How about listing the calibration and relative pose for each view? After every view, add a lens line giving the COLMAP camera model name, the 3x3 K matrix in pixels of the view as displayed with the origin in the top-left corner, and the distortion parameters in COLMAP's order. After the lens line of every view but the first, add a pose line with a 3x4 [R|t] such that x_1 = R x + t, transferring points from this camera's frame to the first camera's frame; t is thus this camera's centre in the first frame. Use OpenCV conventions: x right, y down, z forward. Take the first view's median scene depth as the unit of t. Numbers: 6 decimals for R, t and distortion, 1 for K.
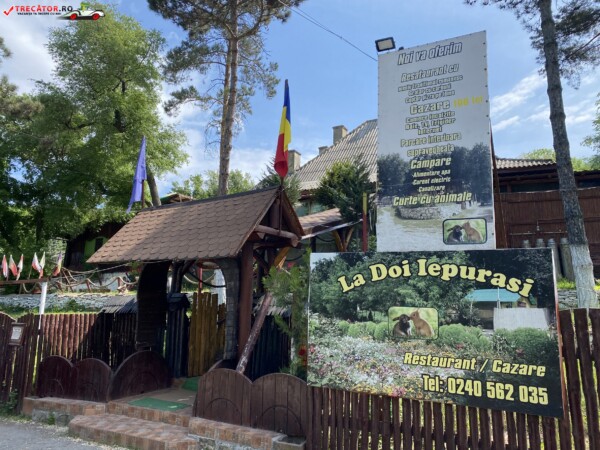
lens RADIAL K [[458.9, 0, 313.8], [0, 458.9, 214.2], [0, 0, 1]] dist [0.034687, -0.033973]
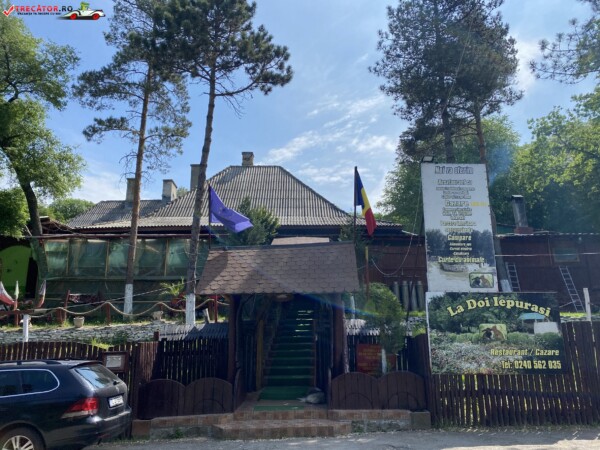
lens RADIAL K [[458.9, 0, 304.8], [0, 458.9, 226.9], [0, 0, 1]] dist [0.034687, -0.033973]
pose [[0.863957, 0.087406, 0.495921, -1.246850], [-0.065646, 0.995966, -0.061175, -0.015003], [-0.499268, 0.020297, 0.866210, -0.189360]]
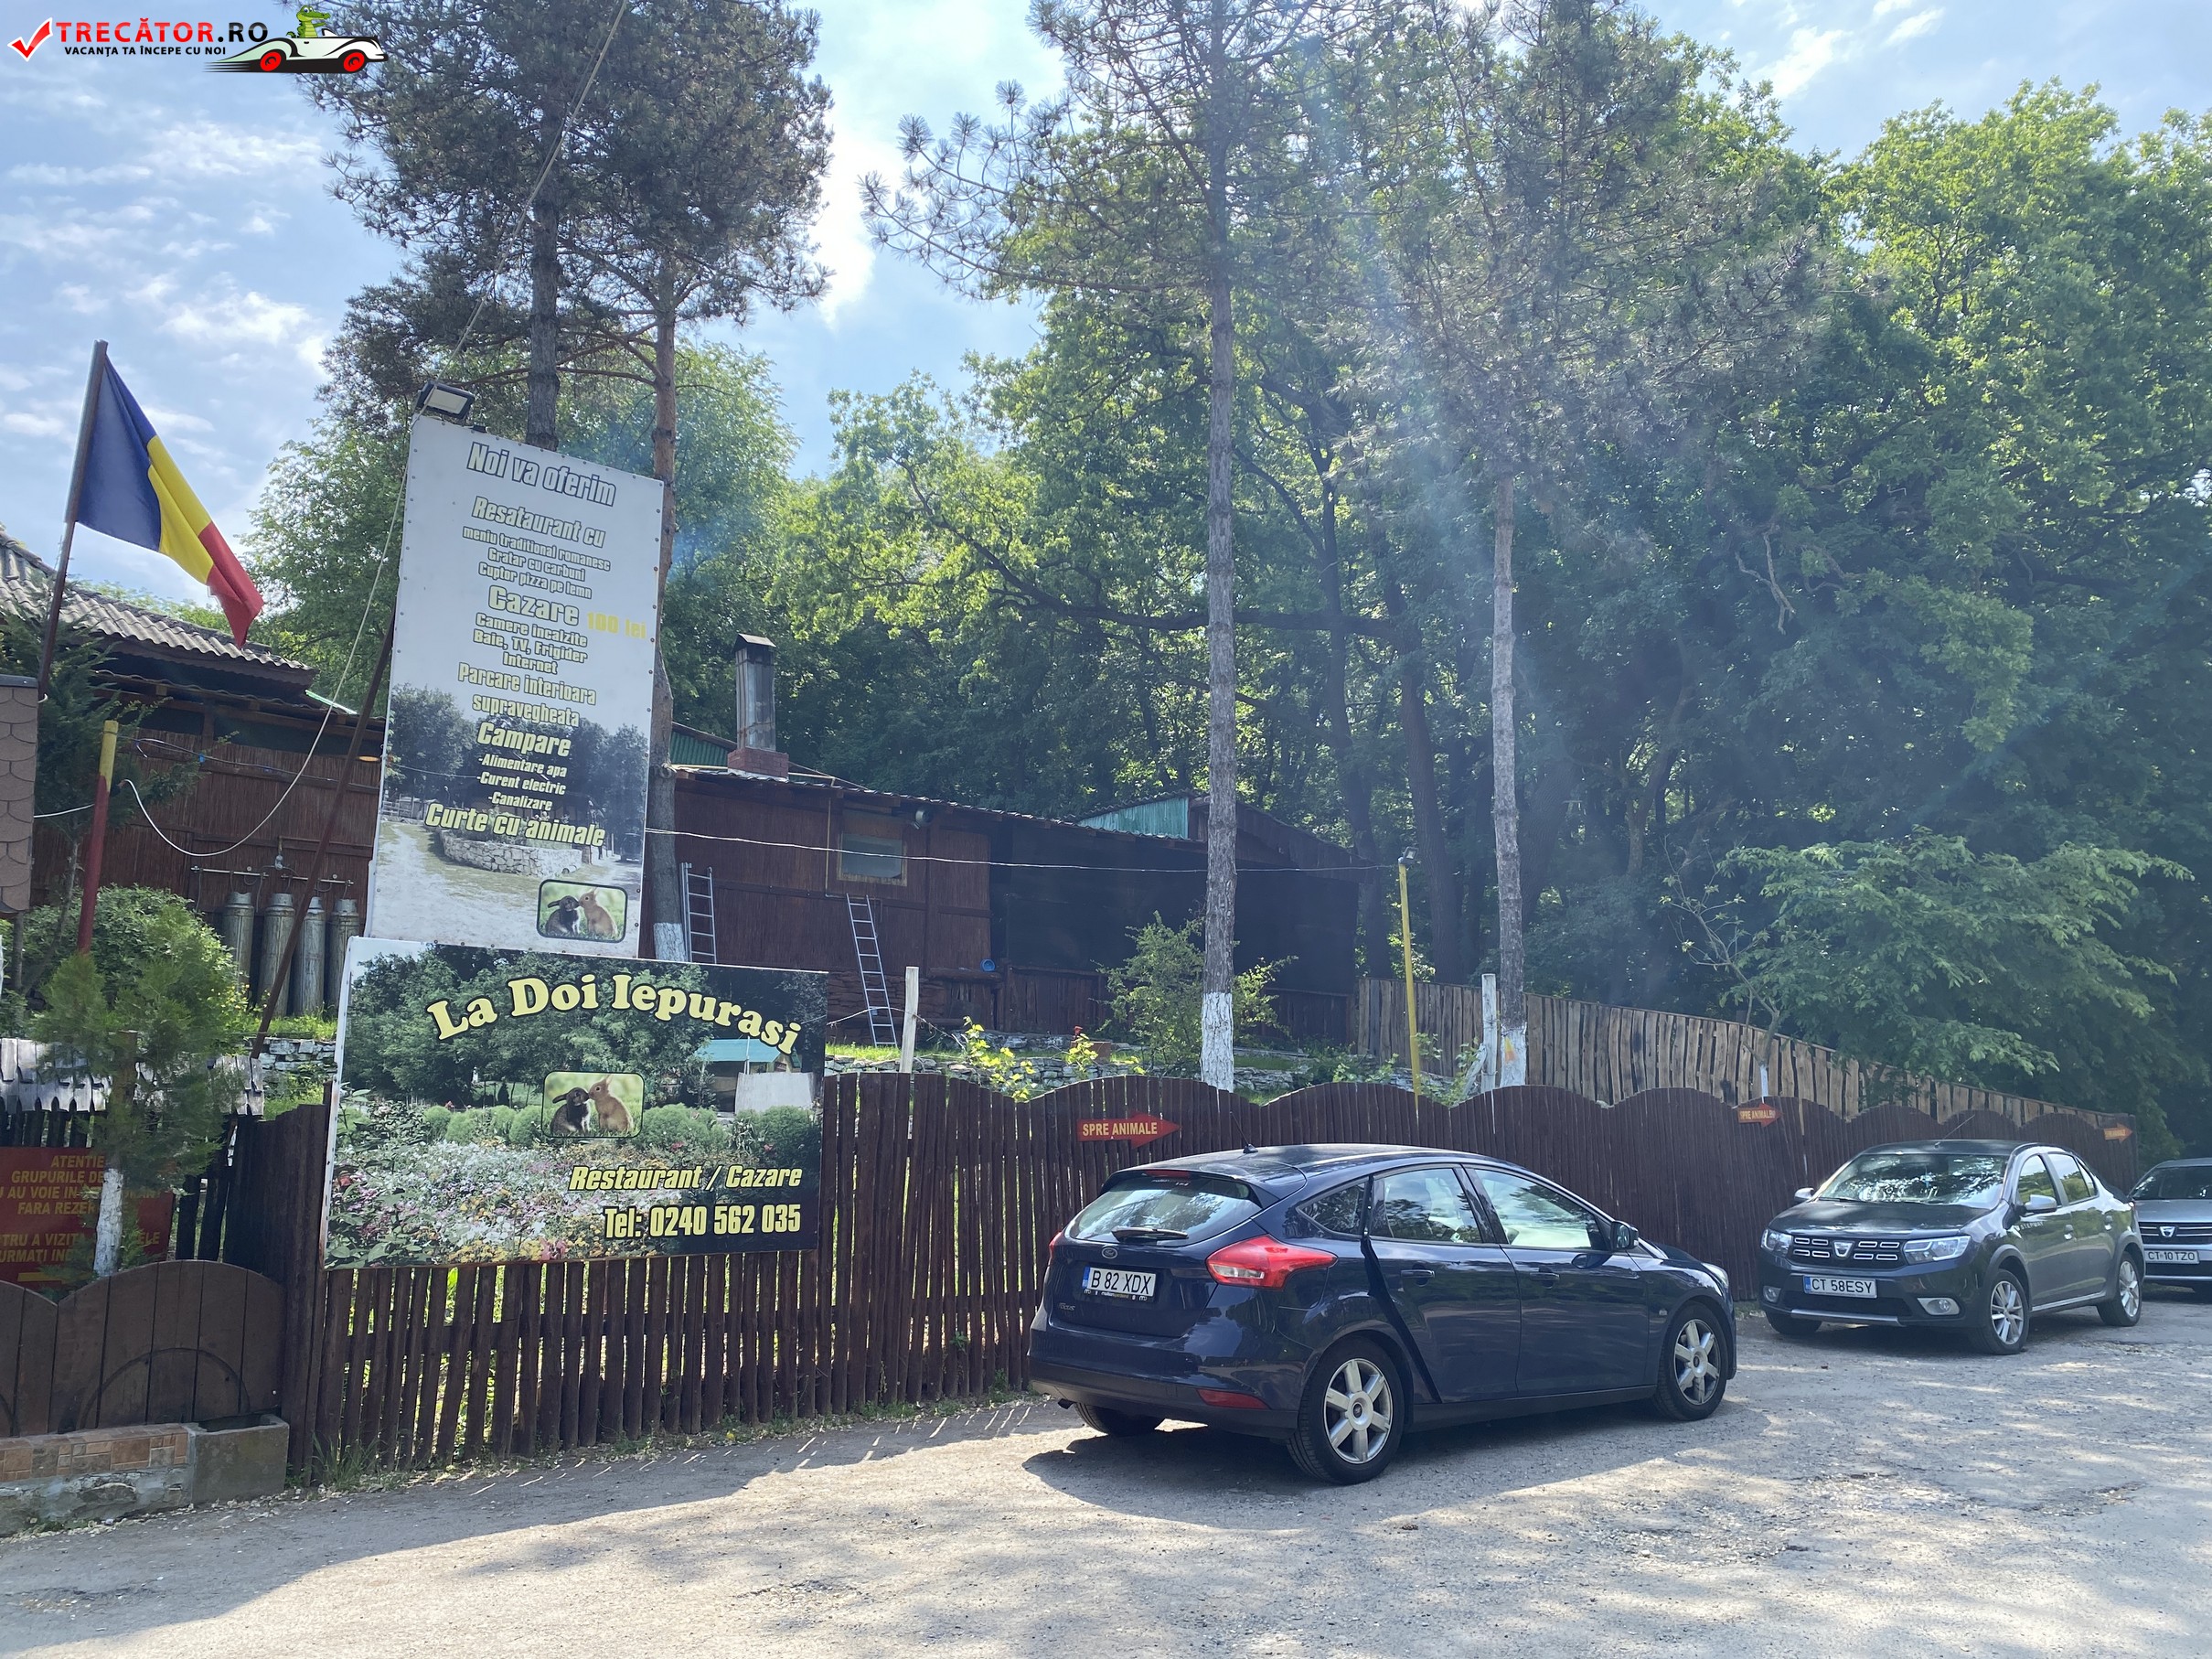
lens RADIAL K [[1692.0, 0, 1091.1], [0, 1692.0, 842.1], [0, 0, 1]] dist [0.034687, -0.033973]
pose [[0.381526, 0.130666, 0.915076, -1.145693], [-0.171023, 0.982845, -0.069037, -0.000561], [-0.908399, -0.130160, 0.397328, -0.129350]]
